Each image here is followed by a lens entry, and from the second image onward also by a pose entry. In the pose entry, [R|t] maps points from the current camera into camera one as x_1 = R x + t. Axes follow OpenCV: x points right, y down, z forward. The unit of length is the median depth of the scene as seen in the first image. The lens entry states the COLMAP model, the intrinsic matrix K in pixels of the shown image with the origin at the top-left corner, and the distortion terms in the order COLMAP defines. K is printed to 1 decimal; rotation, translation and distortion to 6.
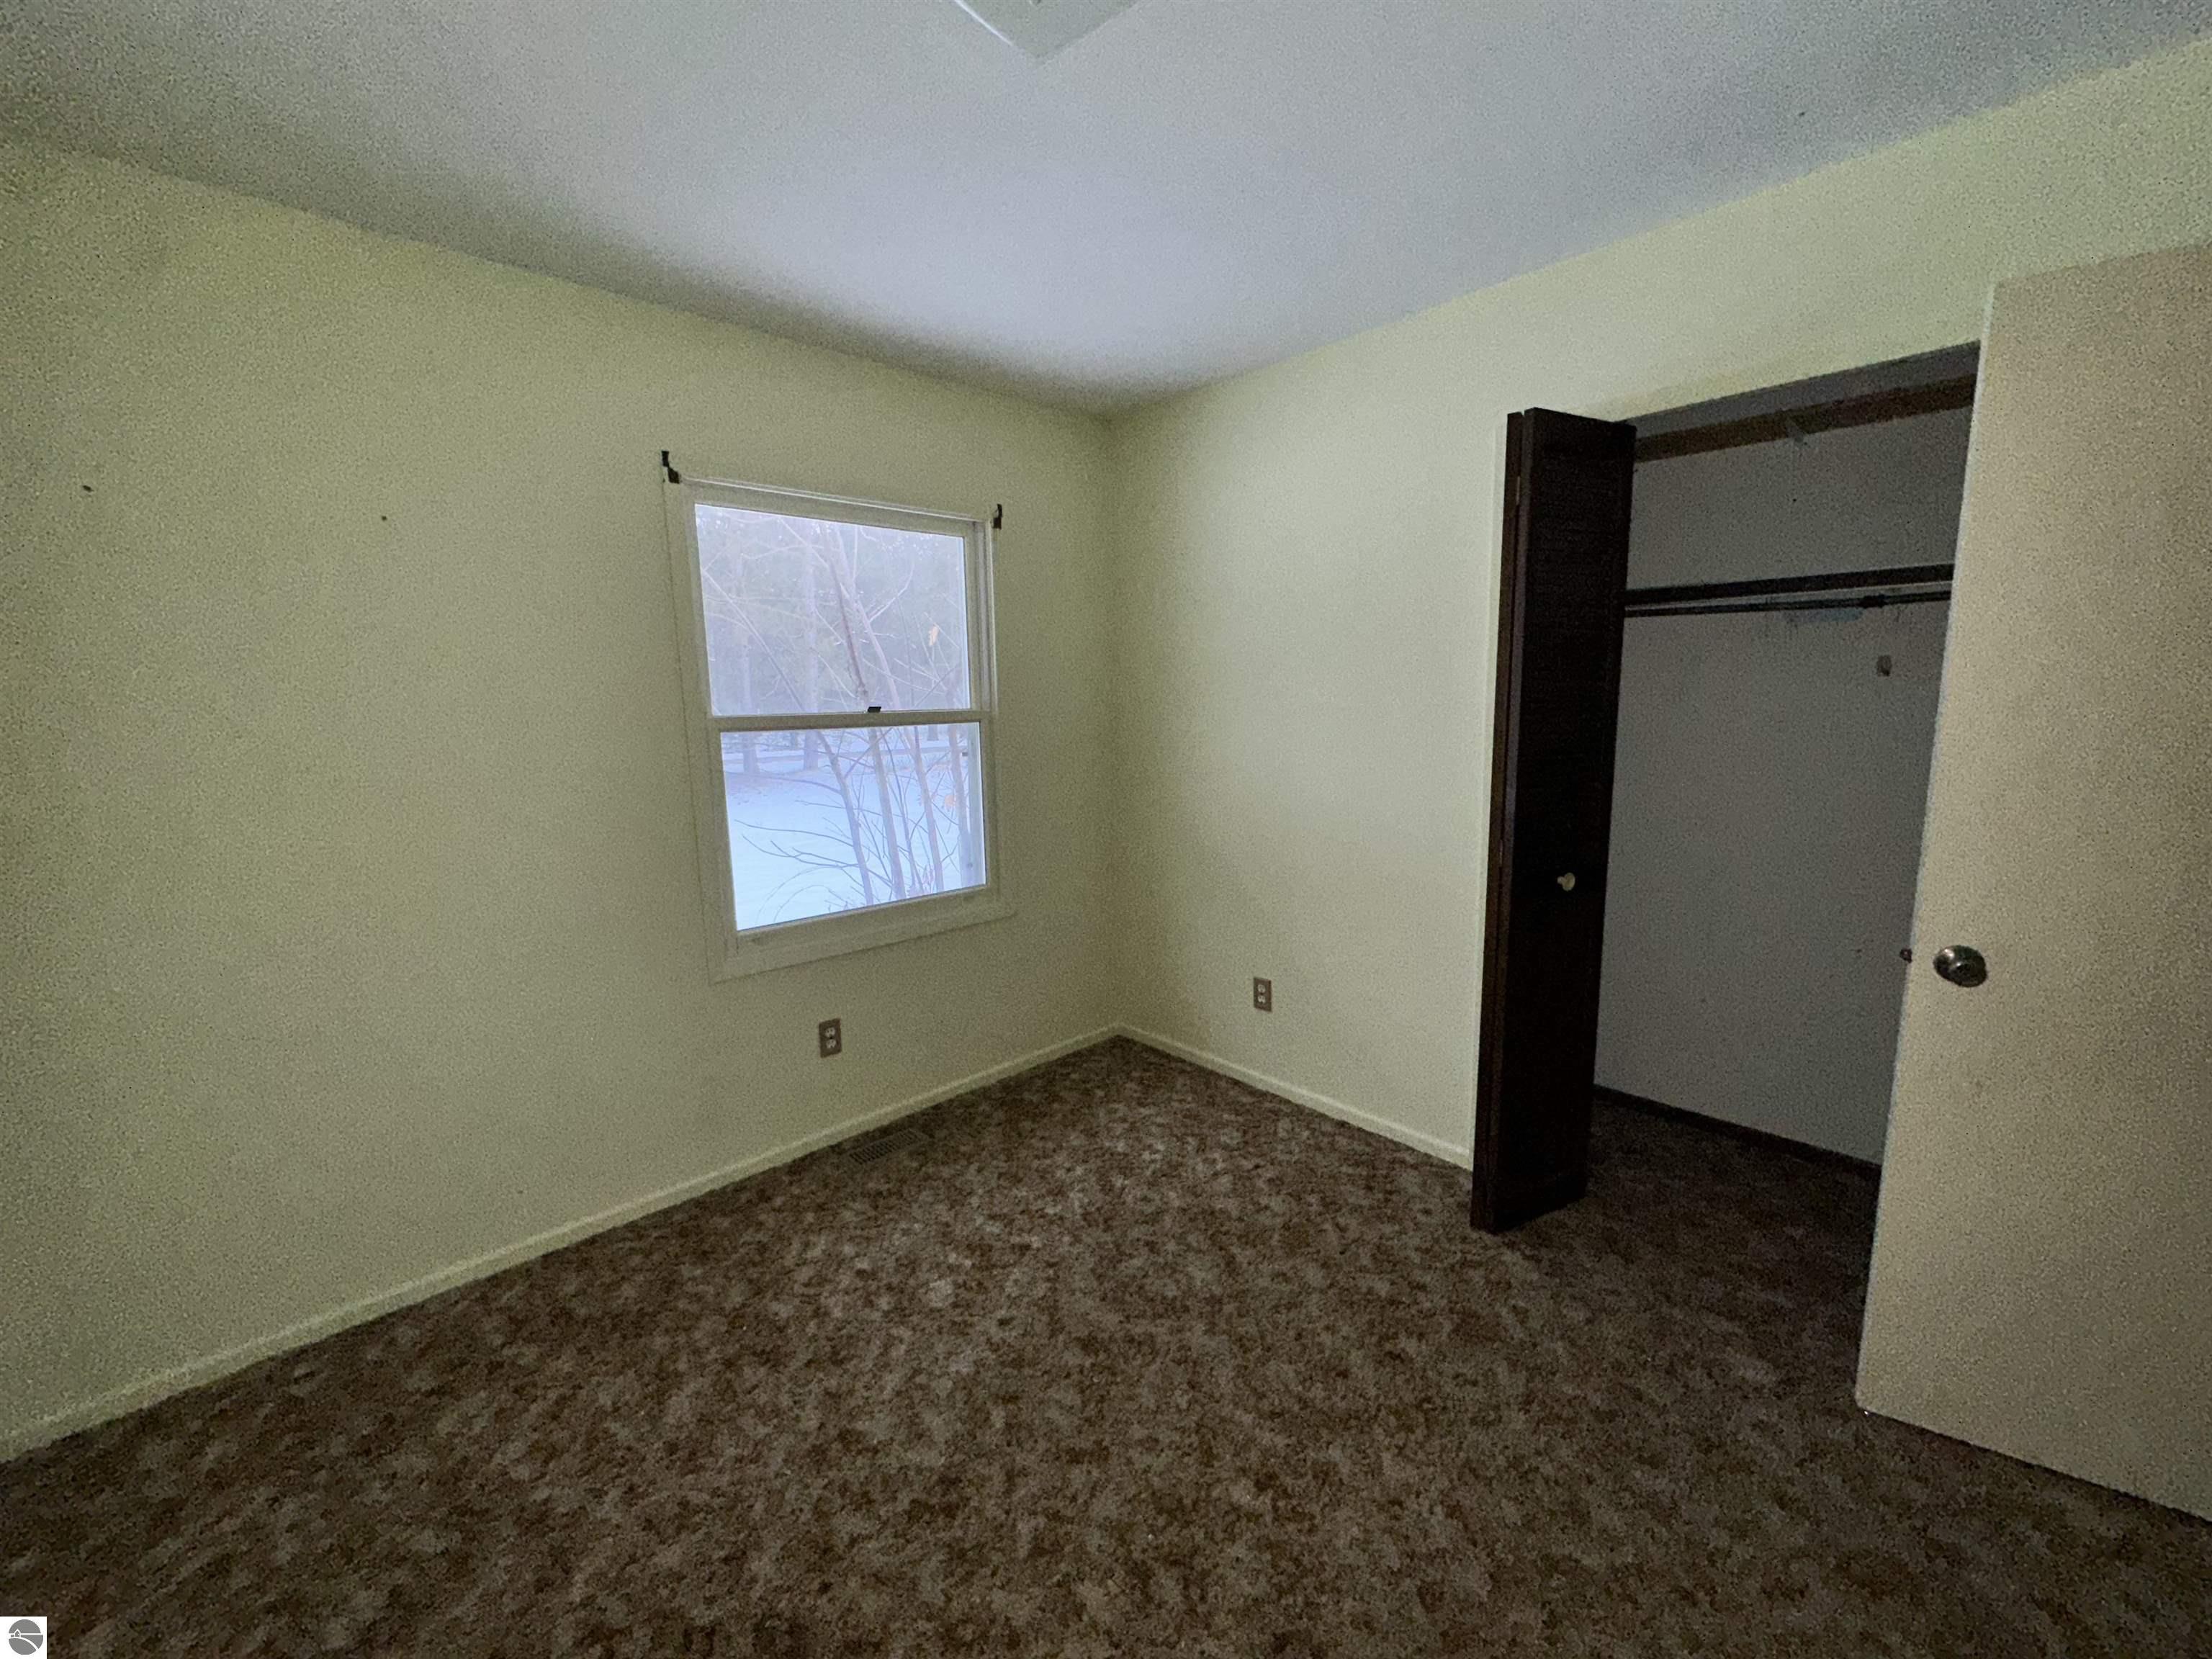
lens RADIAL K [[879.8, 0, 1123.3], [0, 879.8, 810.4], [0, 0, 1]] dist [-0.003075, 0.000758]
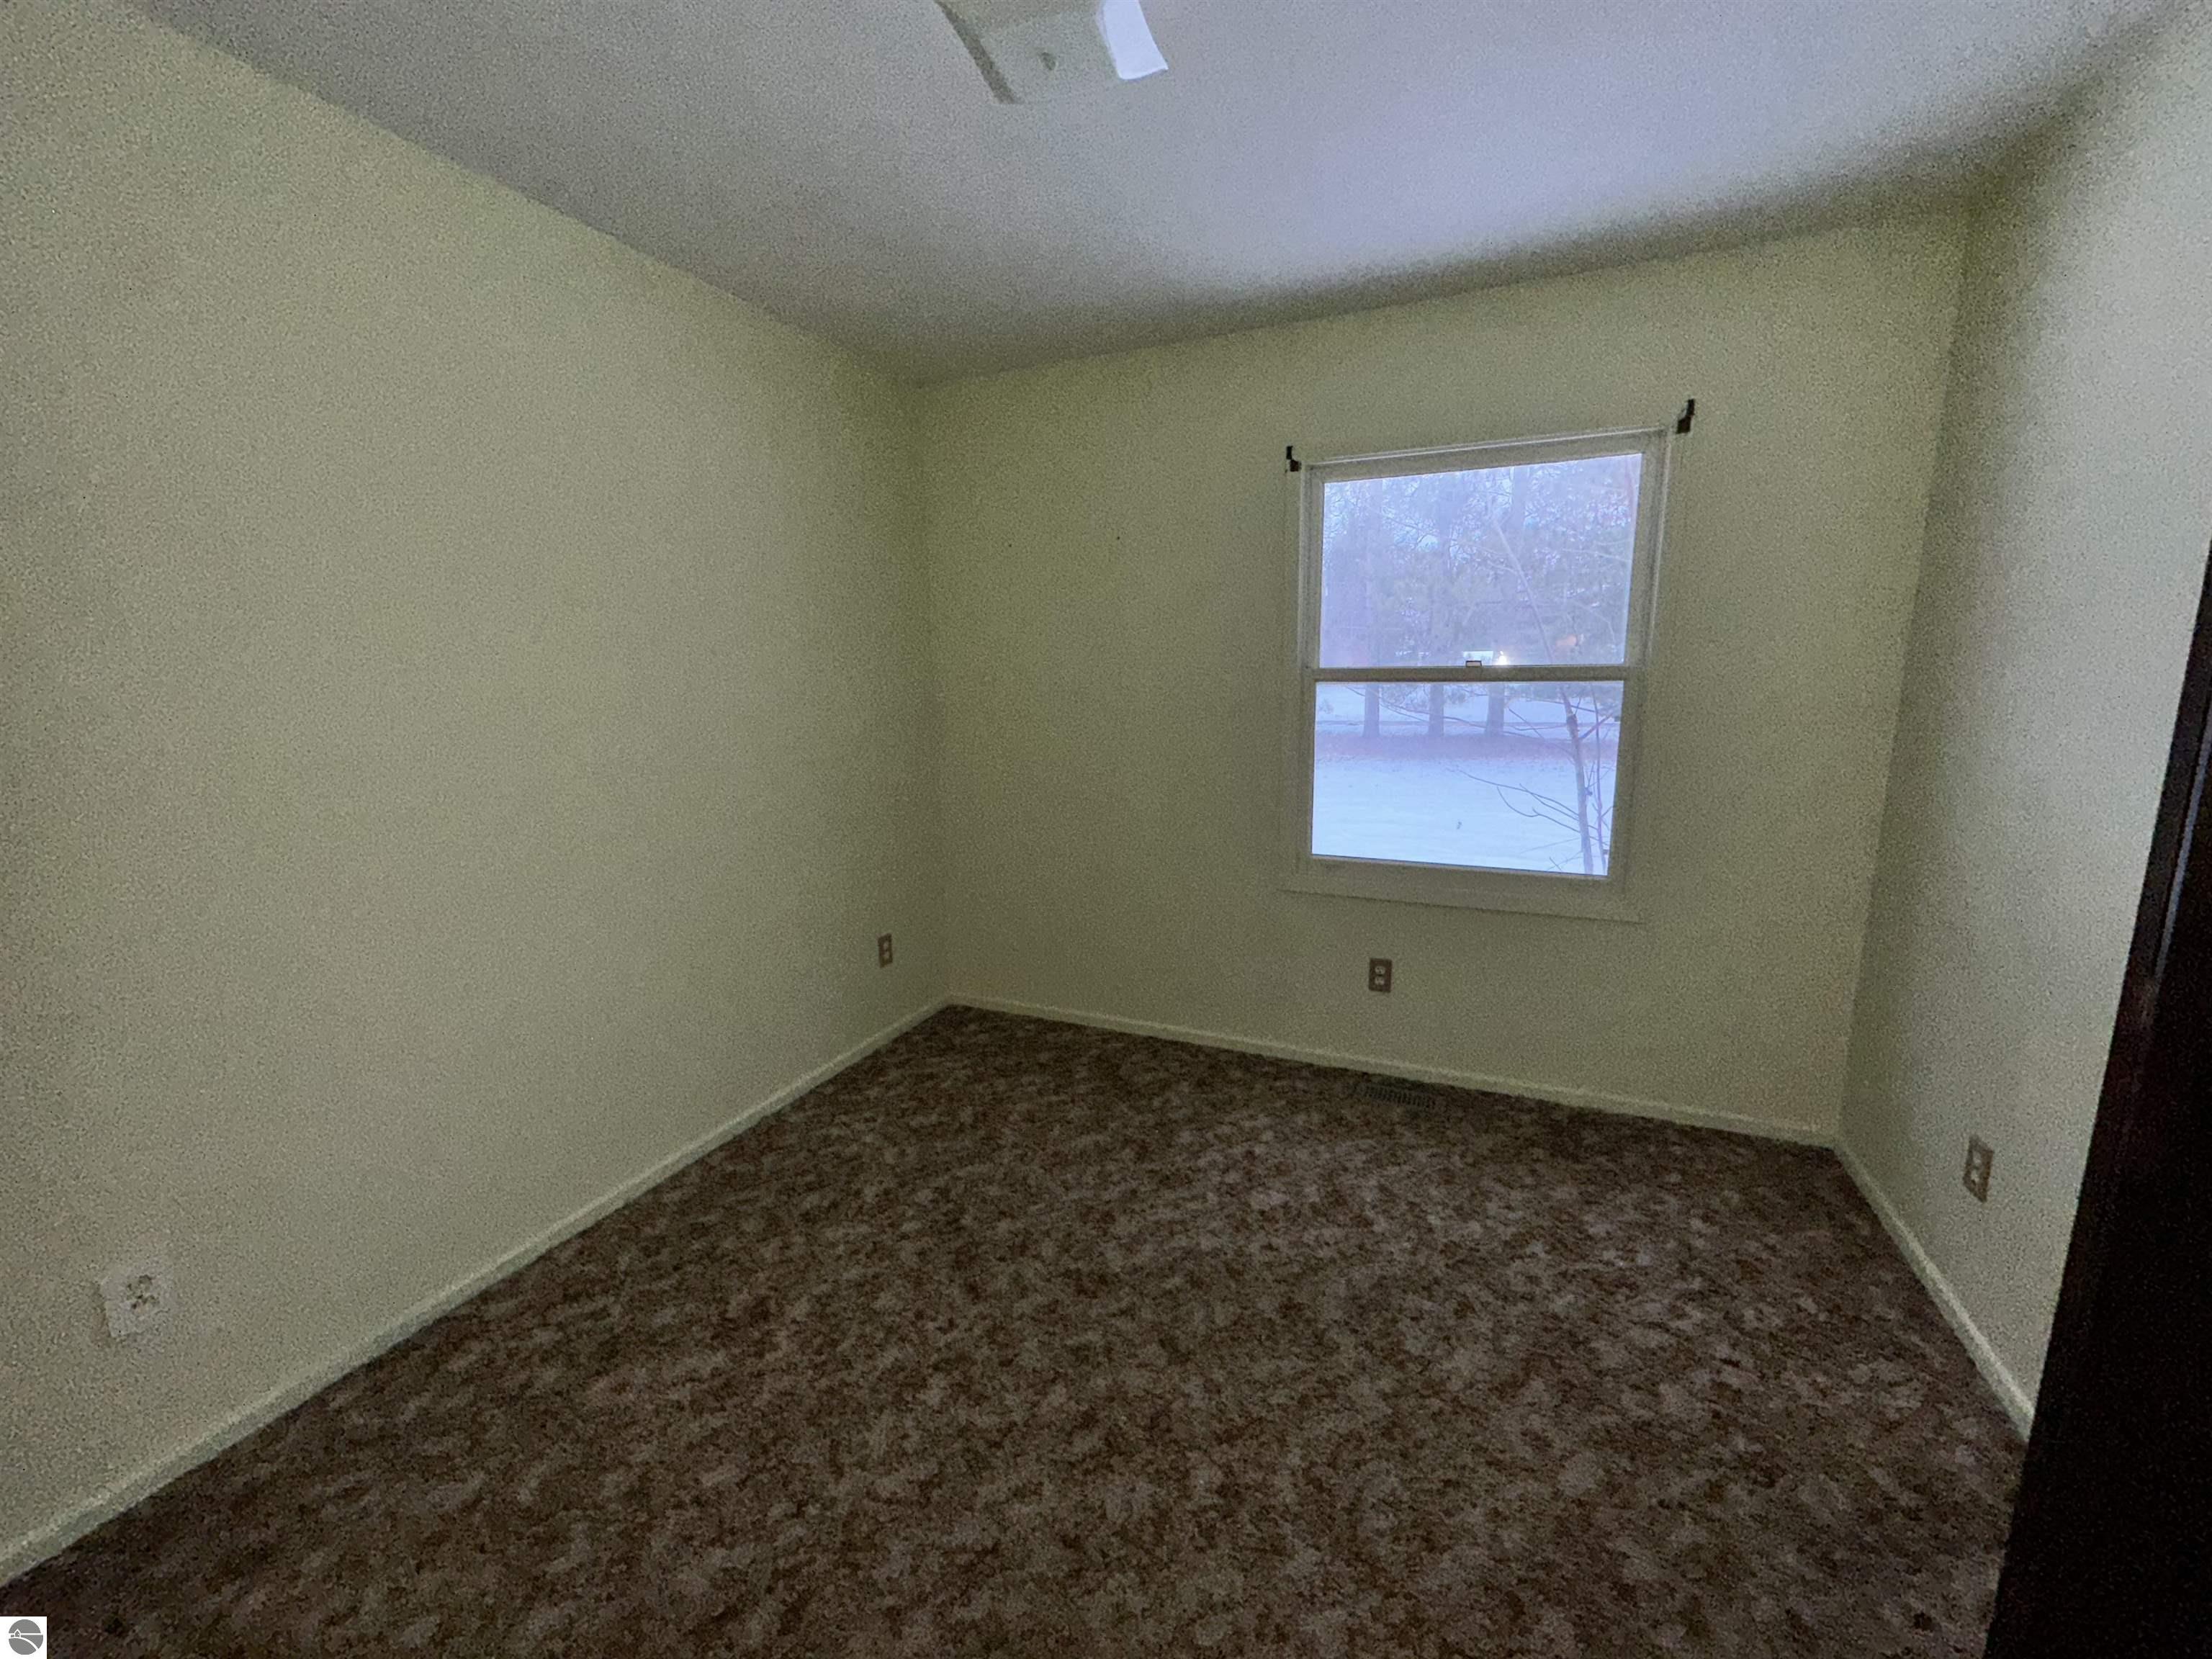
lens RADIAL K [[879.8, 0, 1086.8], [0, 879.8, 810.6], [0, 0, 1]] dist [-0.003075, 0.000758]
pose [[0.382563, 0.164318, -0.909200, 0.648722], [-0.112701, 0.985009, 0.130597, -0.049771], [0.917030, 0.052506, 0.395347, 0.346066]]
